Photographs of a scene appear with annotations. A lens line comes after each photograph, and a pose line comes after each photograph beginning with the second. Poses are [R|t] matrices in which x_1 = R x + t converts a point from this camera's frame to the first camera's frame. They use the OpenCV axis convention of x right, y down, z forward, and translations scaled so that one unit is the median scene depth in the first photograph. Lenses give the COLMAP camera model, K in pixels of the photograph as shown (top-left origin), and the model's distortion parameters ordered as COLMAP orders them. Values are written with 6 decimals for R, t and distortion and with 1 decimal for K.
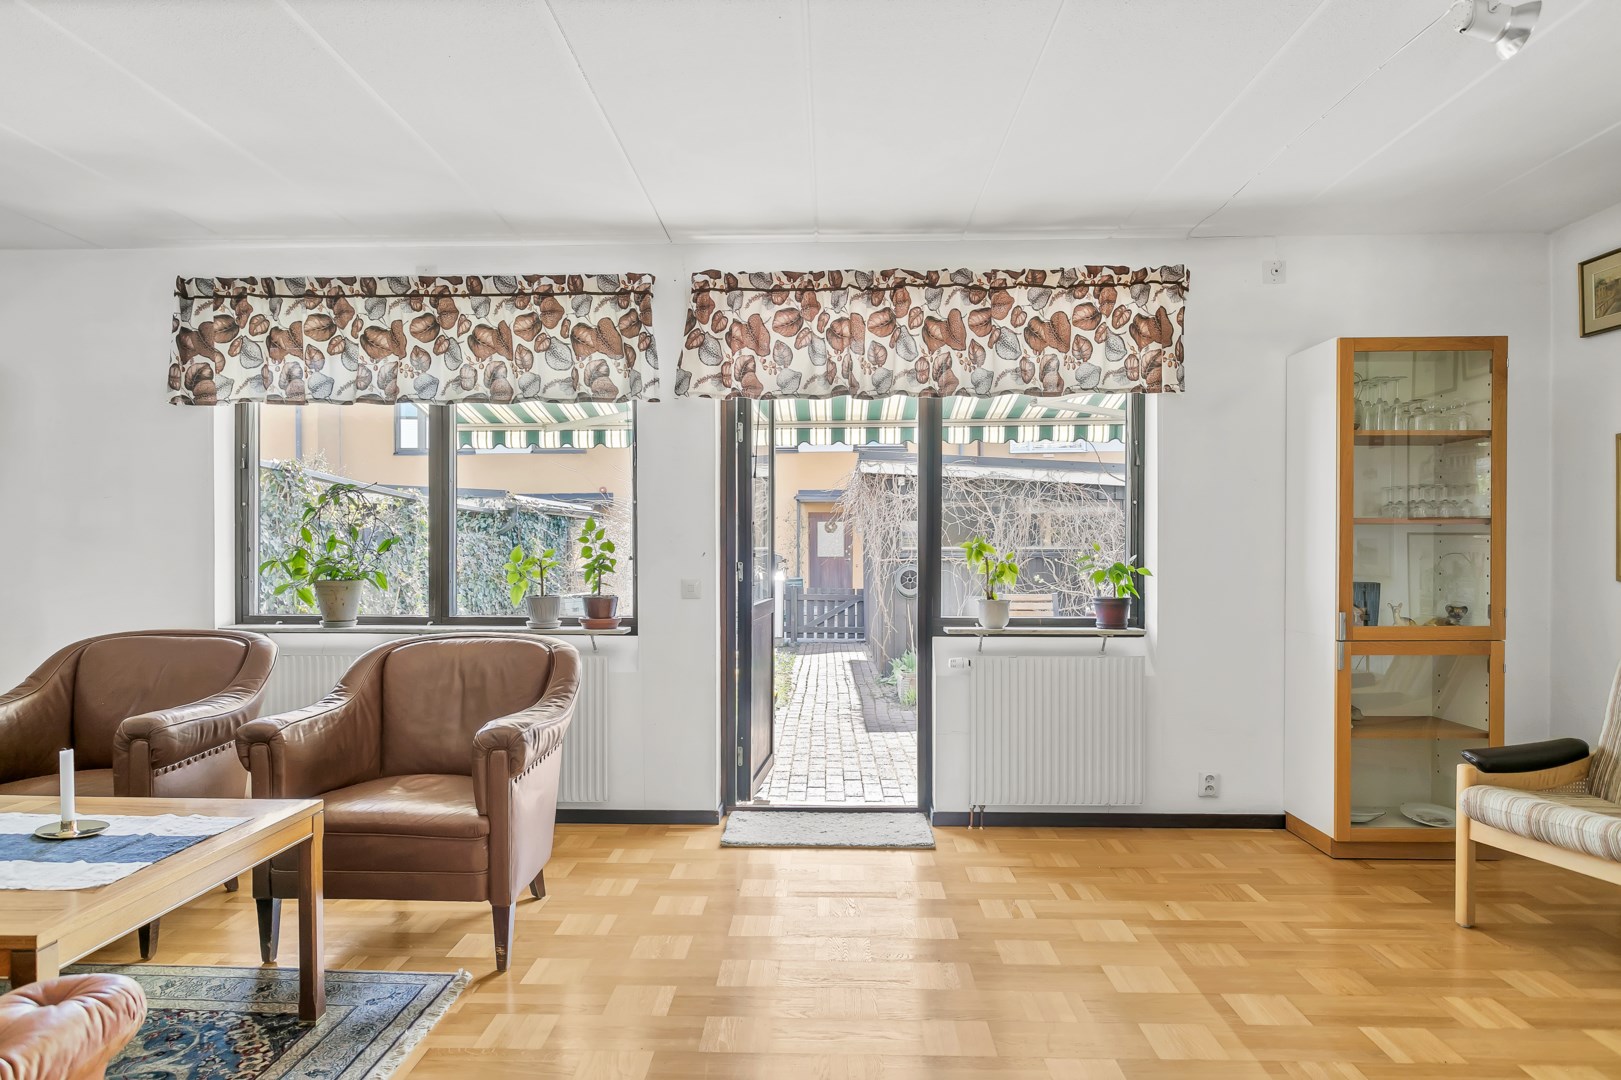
lens RADIAL K [[1051.9, 0, 806.0], [0, 1051.9, 548.9], [0, 0, 1]] dist [-0.031269, 0.004570]
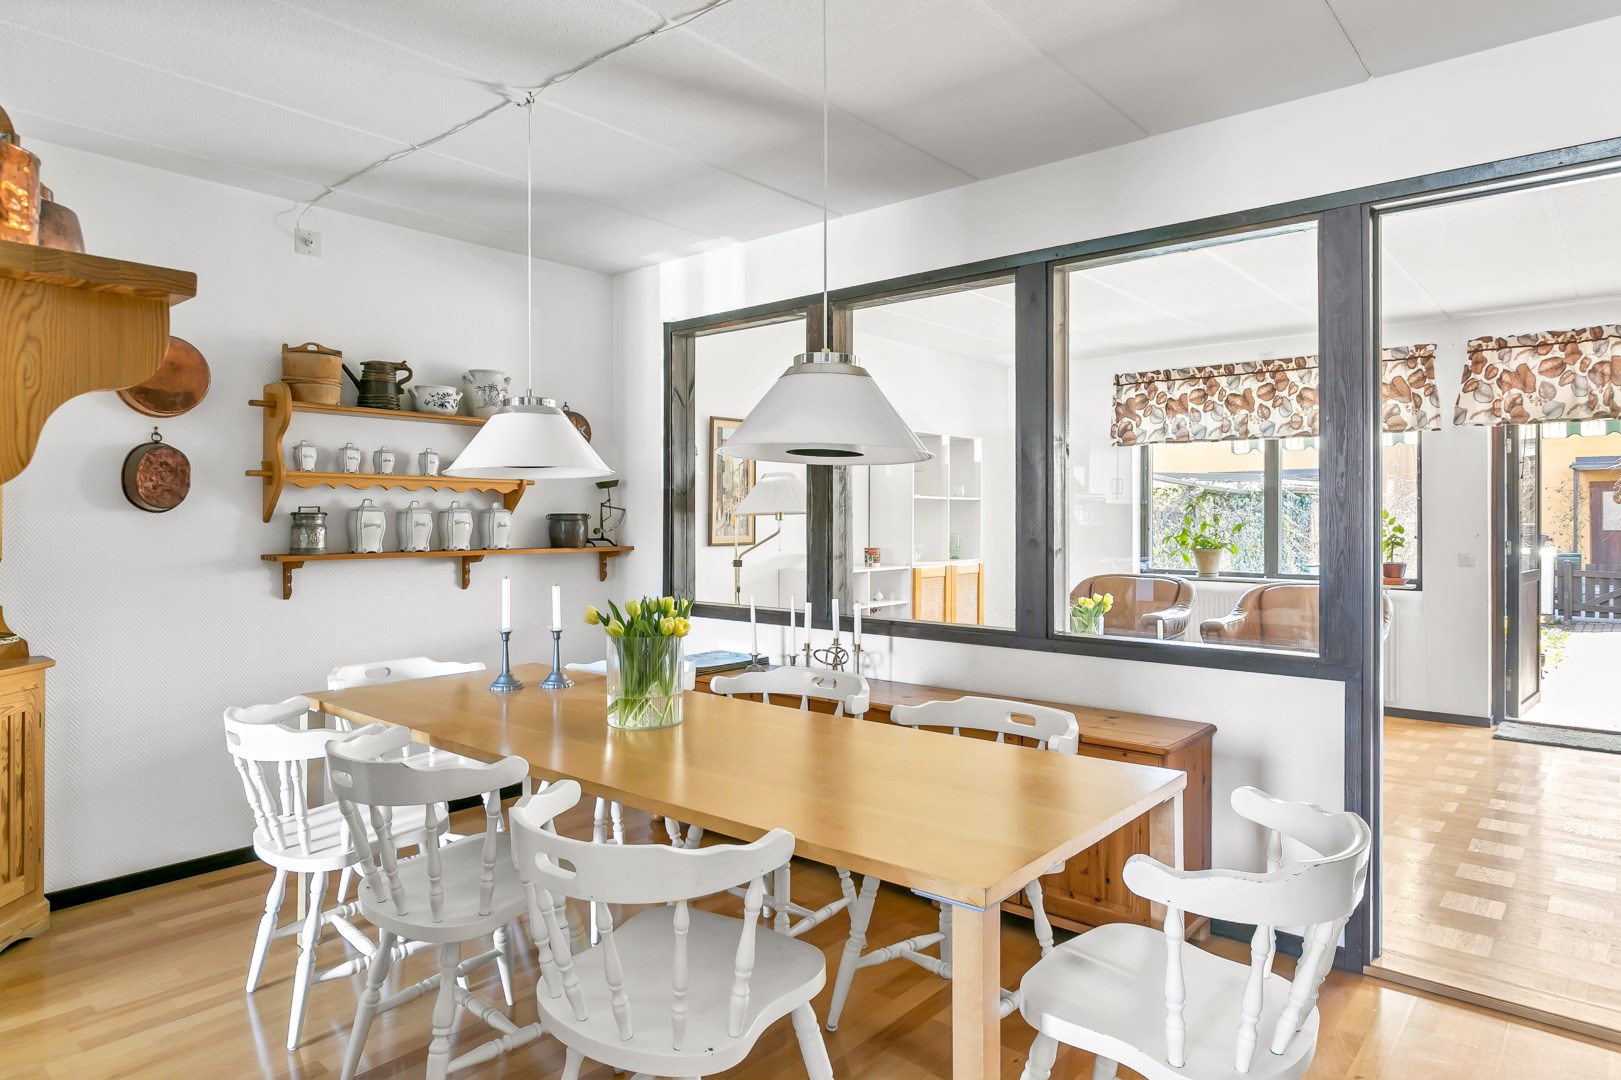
lens RADIAL K [[970.8, 0, 811.3], [0, 970.8, 514.0], [0, 0, 1]] dist [-0.000990, 0.003617]
pose [[0.780146, -0.000789, -0.625597, 0.021446], [-0.002019, 0.999991, -0.003779, -0.017589], [0.625594, 0.004211, 0.780137, -0.594641]]
